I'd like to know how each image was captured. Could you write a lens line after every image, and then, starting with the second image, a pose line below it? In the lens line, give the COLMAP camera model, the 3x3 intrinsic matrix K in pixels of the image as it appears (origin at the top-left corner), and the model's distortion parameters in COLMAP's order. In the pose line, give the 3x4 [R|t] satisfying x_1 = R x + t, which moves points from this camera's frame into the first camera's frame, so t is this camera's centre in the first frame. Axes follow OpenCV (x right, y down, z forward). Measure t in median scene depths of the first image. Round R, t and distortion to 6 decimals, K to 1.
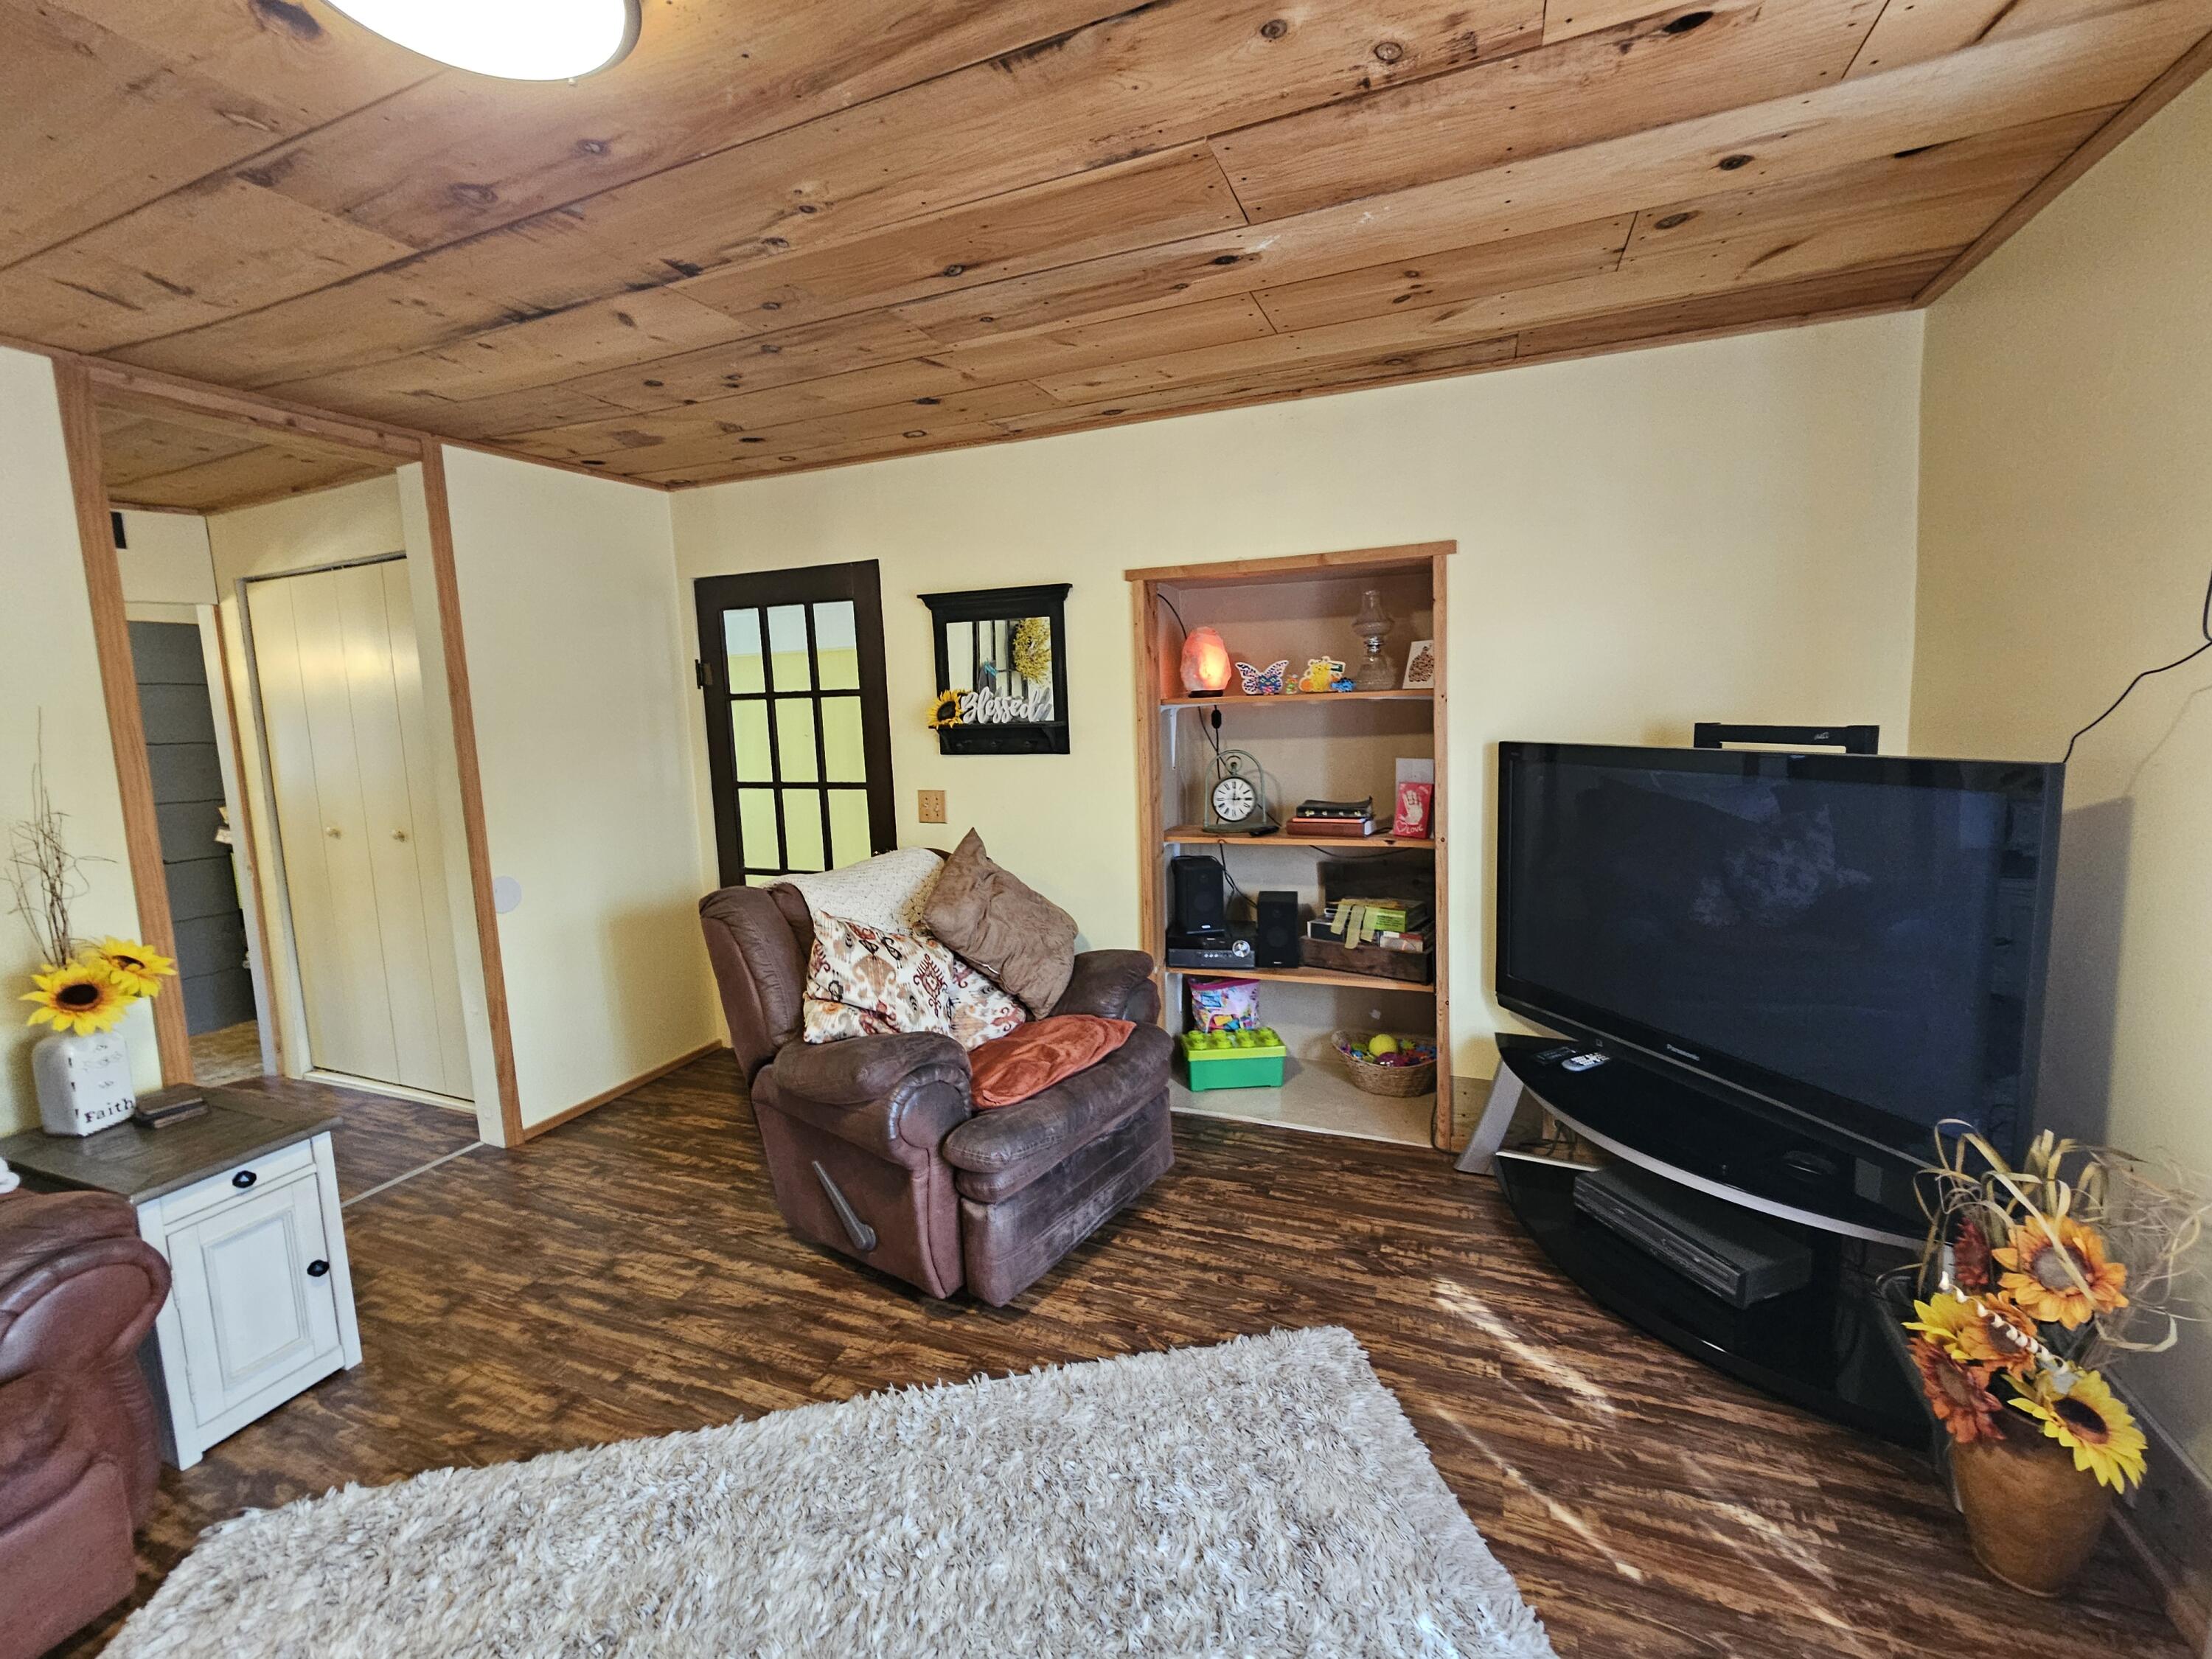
lens RADIAL K [[913.4, 0, 1107.1], [0, 913.4, 816.6], [0, 0, 1]] dist [0.003469, -0.000405]
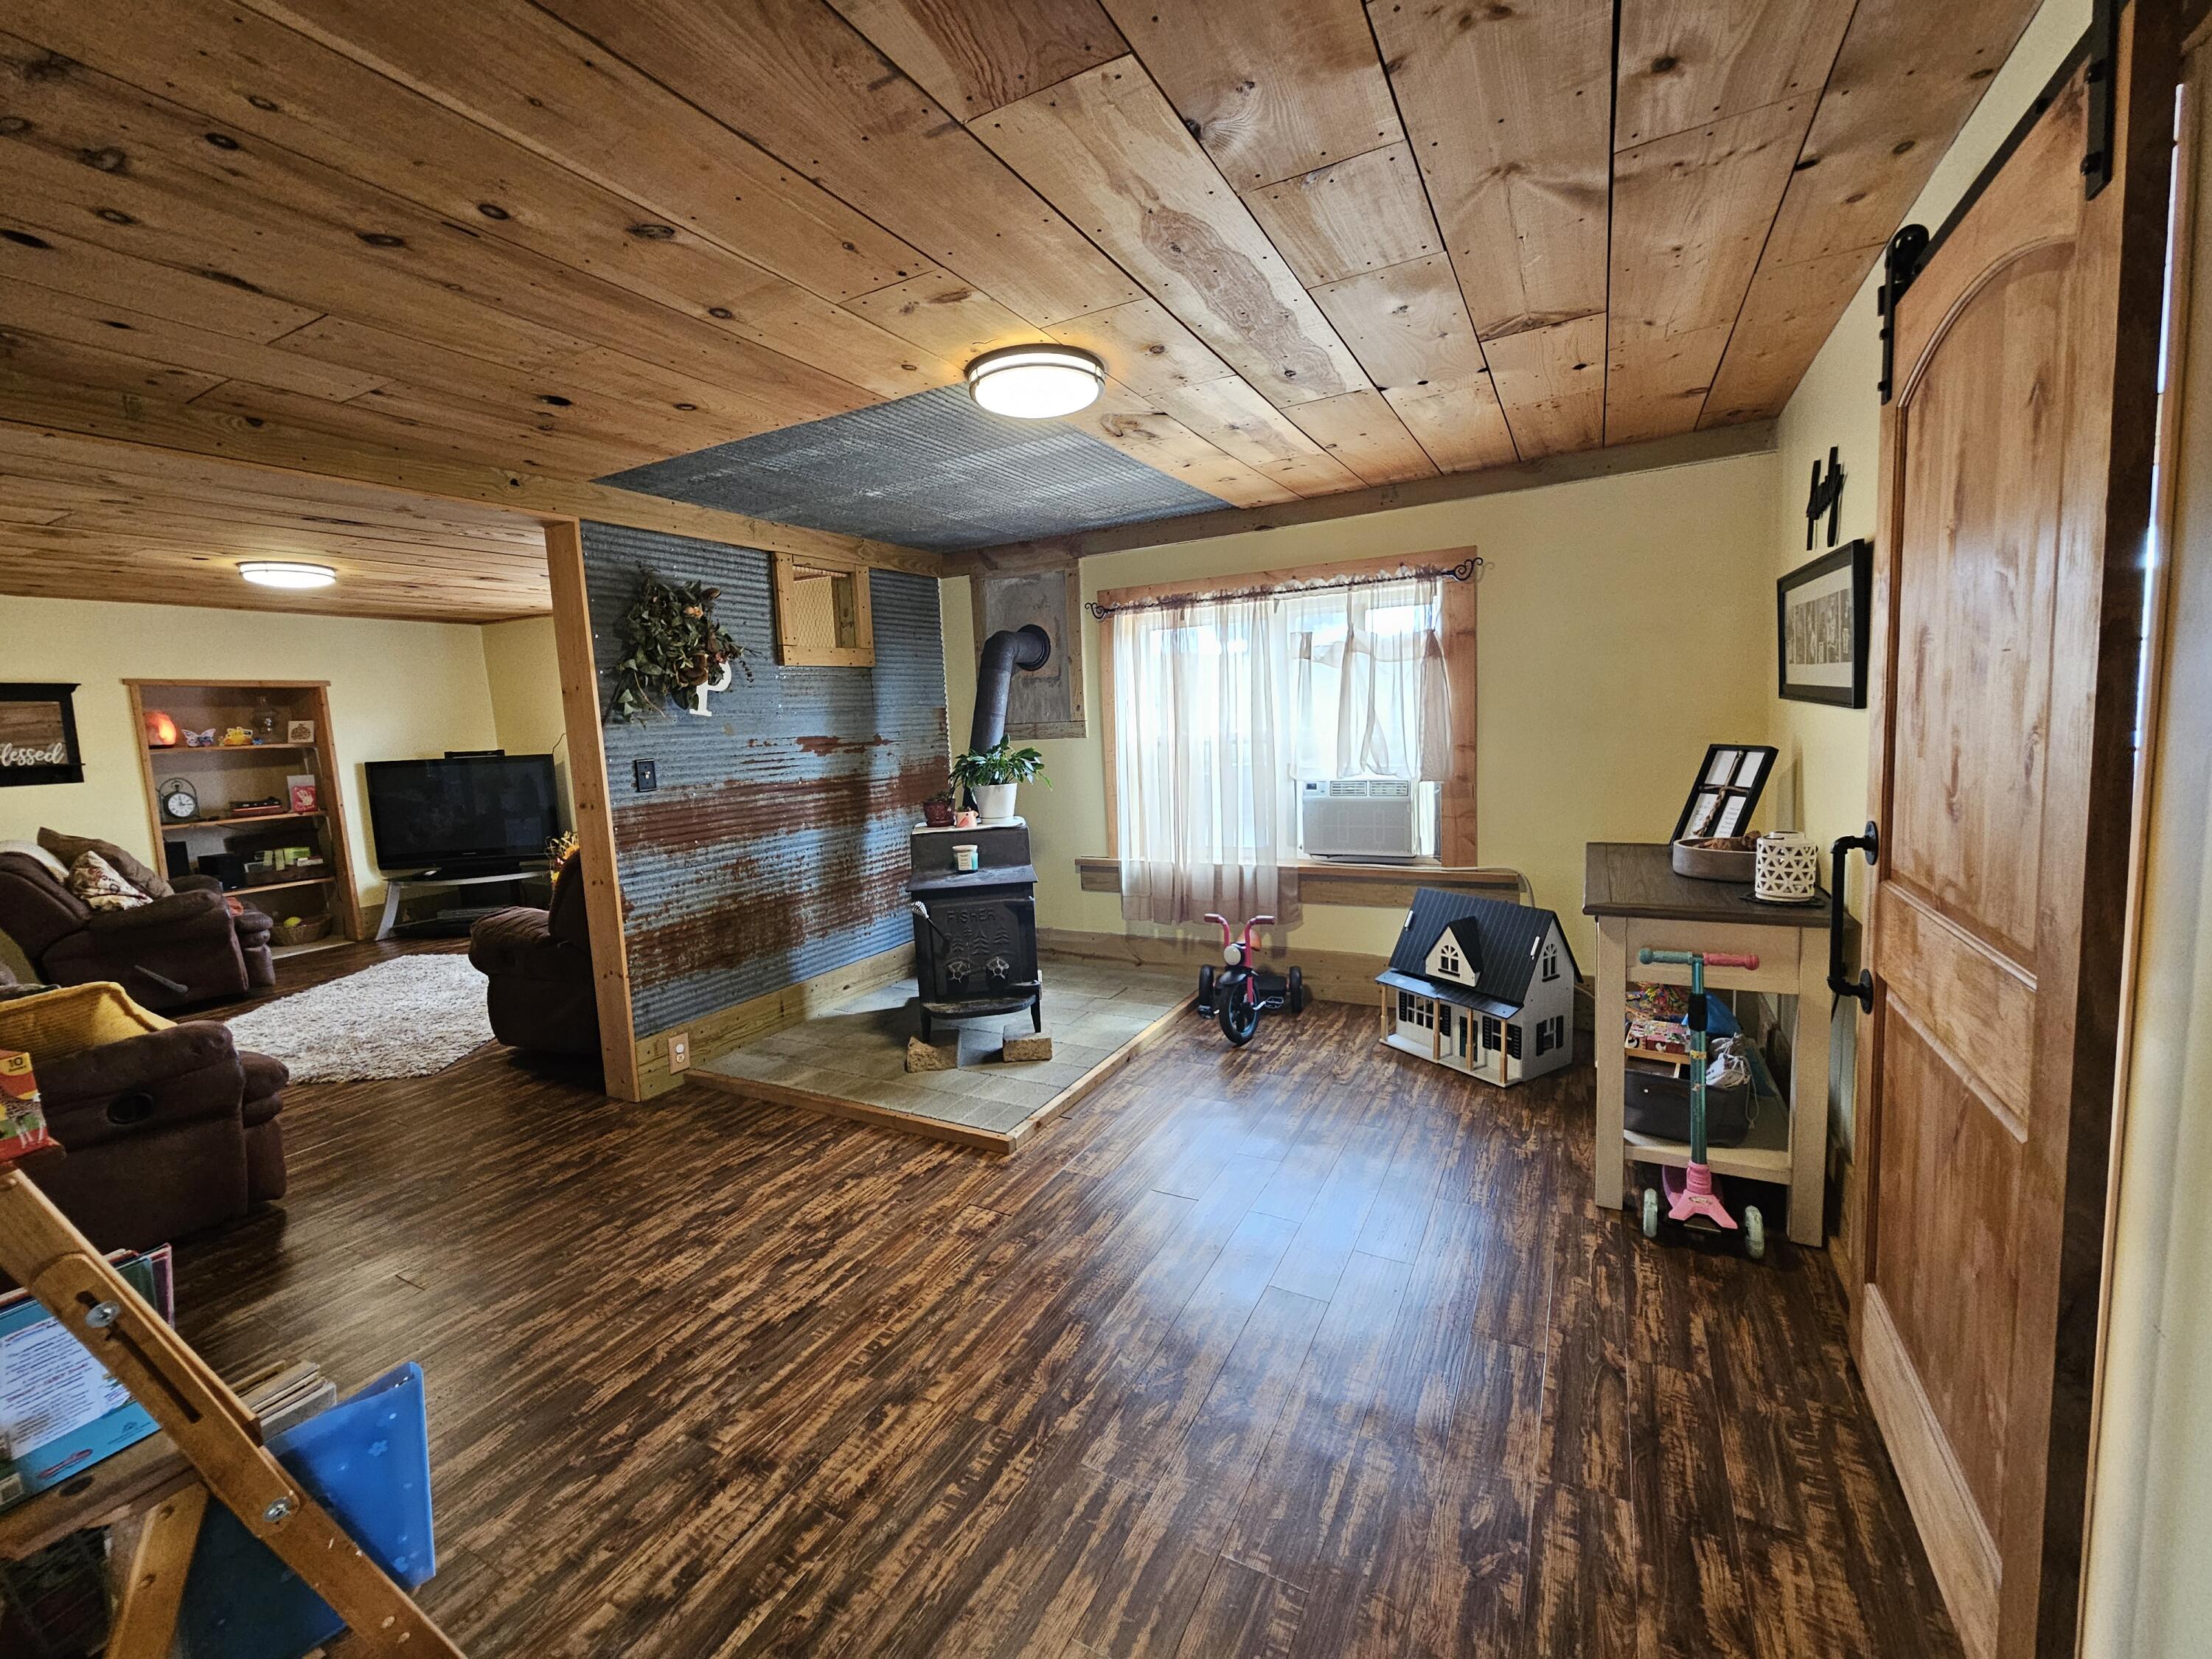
lens RADIAL K [[913.4, 0, 1106.8], [0, 913.4, 808.9], [0, 0, 1]] dist [0.003469, -0.000405]
pose [[0.116359, -0.071903, 0.990601, -1.523406], [0.165332, 0.984863, 0.052067, 0.207487], [-0.979350, 0.157720, 0.126485, -1.073006]]
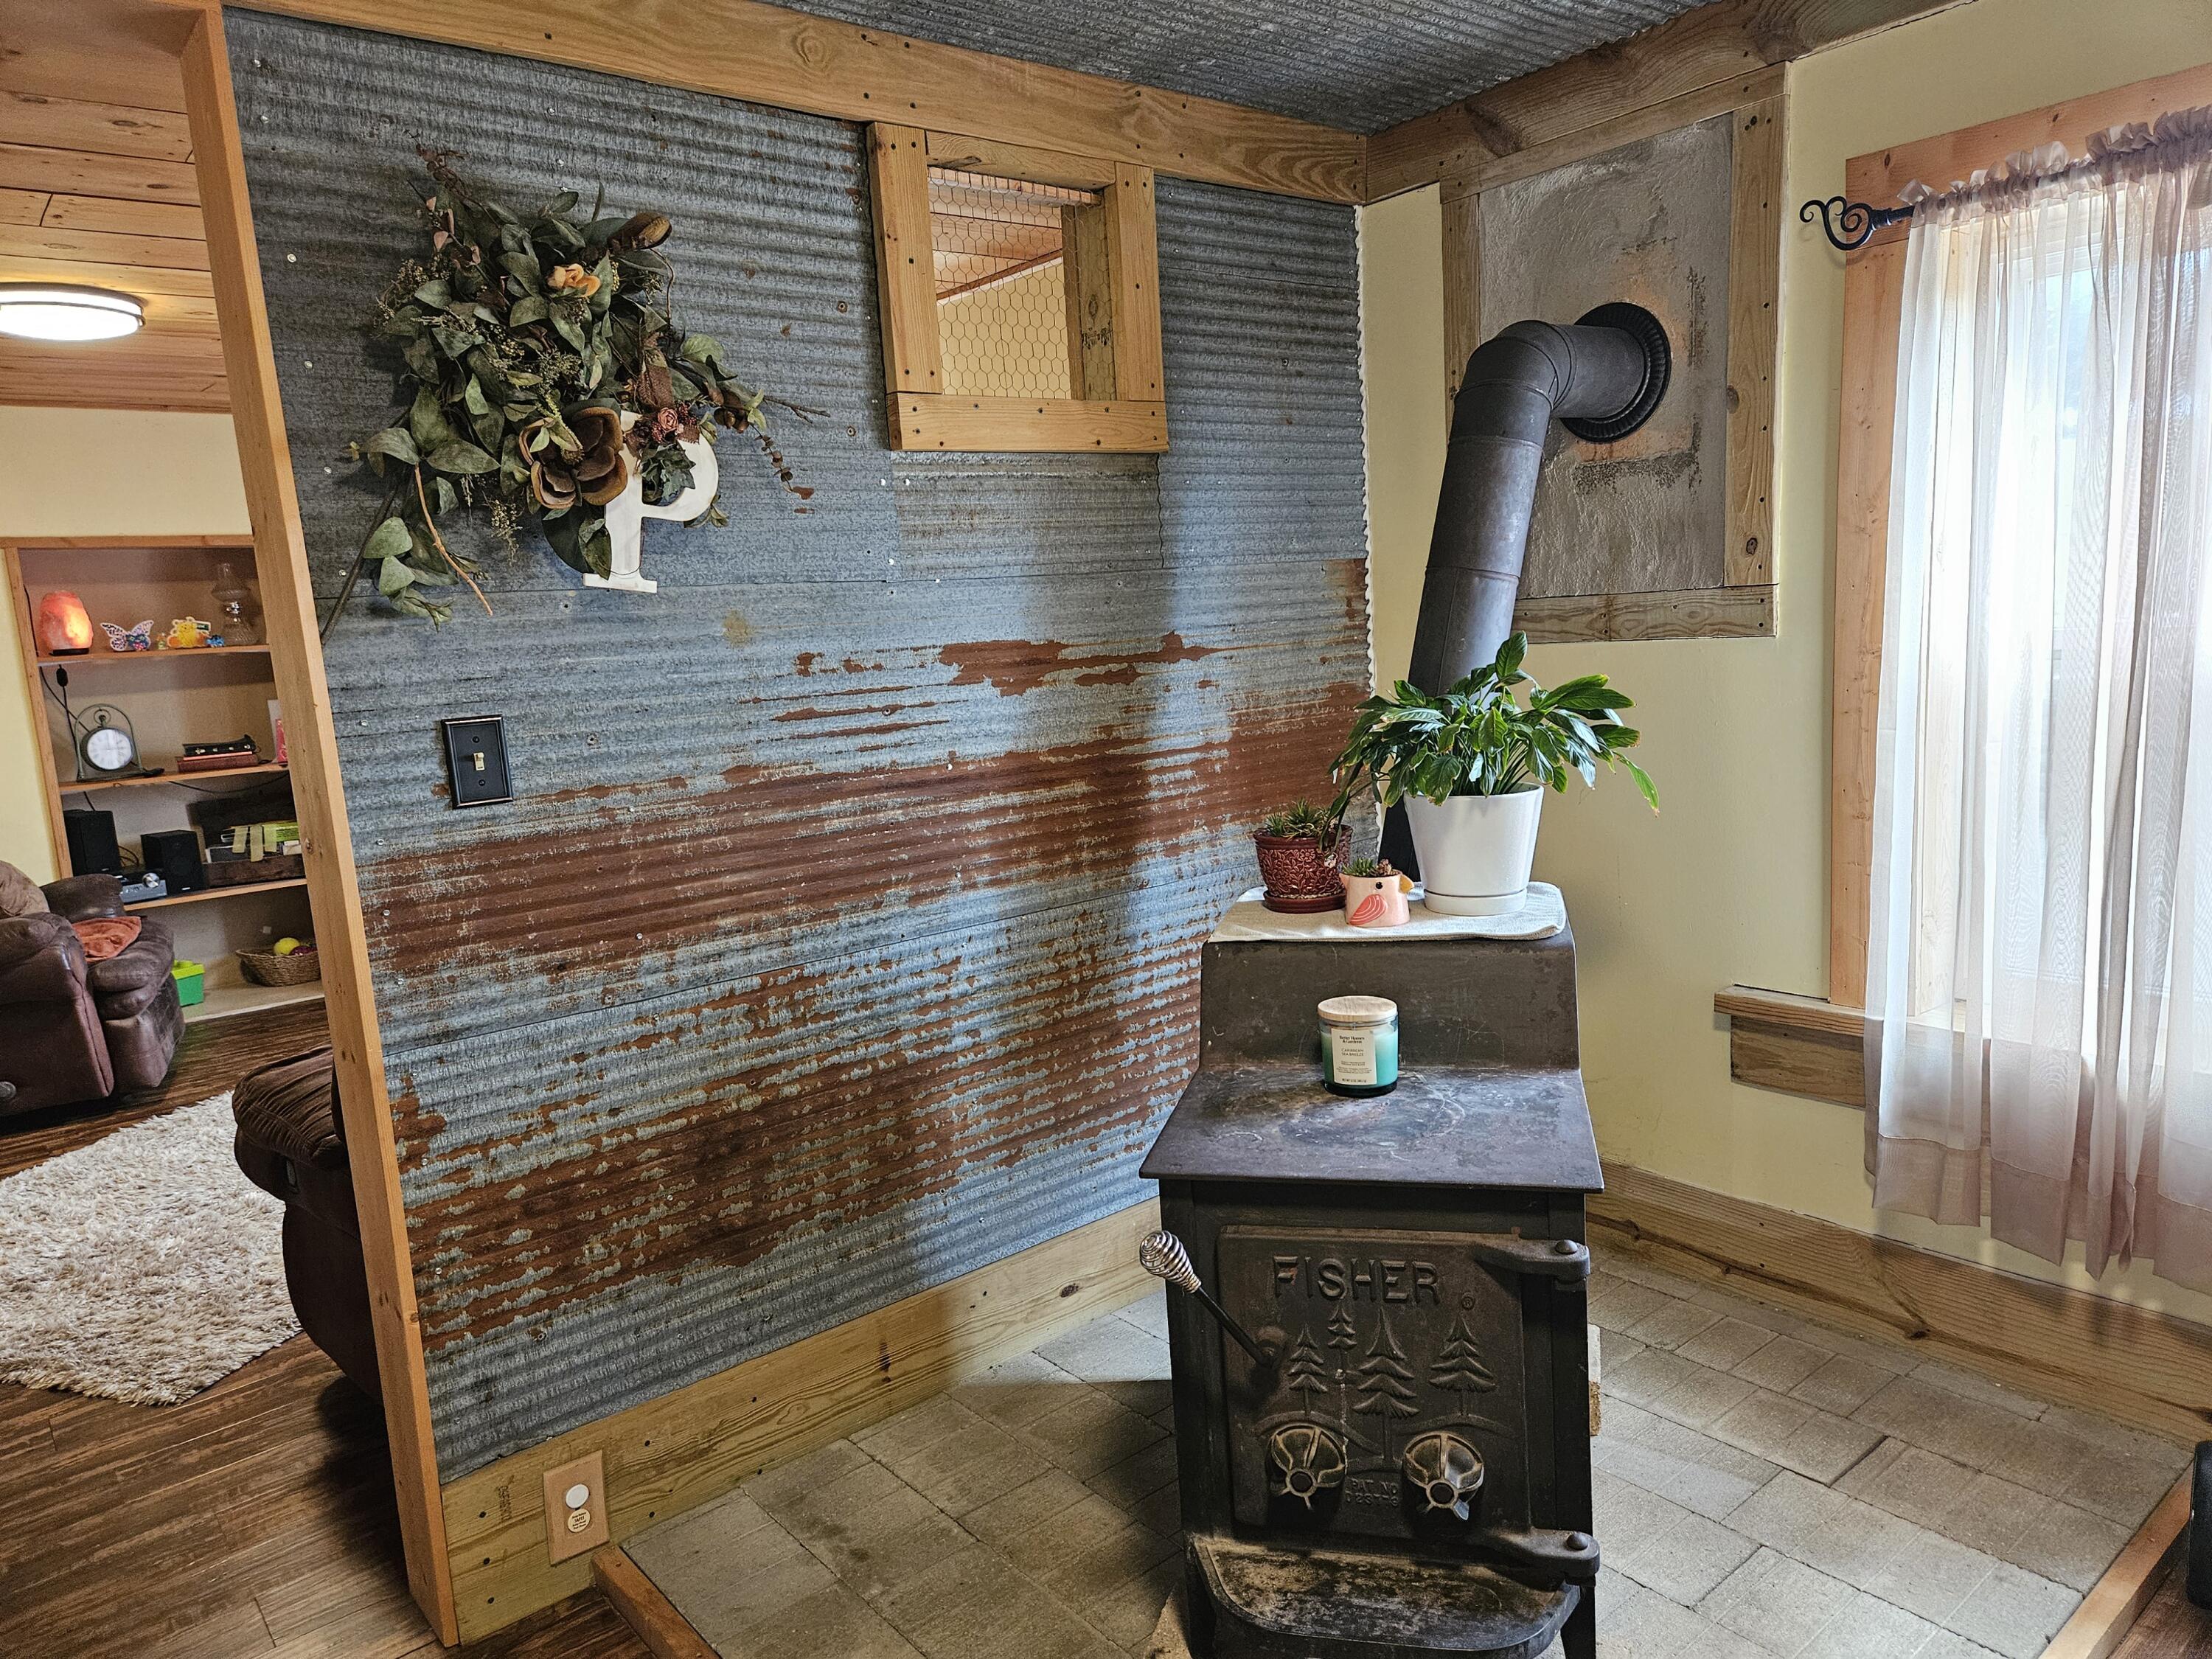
lens RADIAL K [[1504.6, 0, 1109.7], [0, 1504.6, 845.3], [0, 0, 1]] dist [0.045899, -0.019163]
pose [[0.482106, -0.130472, 0.866344, -0.920389], [0.153083, 0.986182, 0.063331, 0.168290], [-0.862635, 0.102090, 0.495417, -0.952002]]
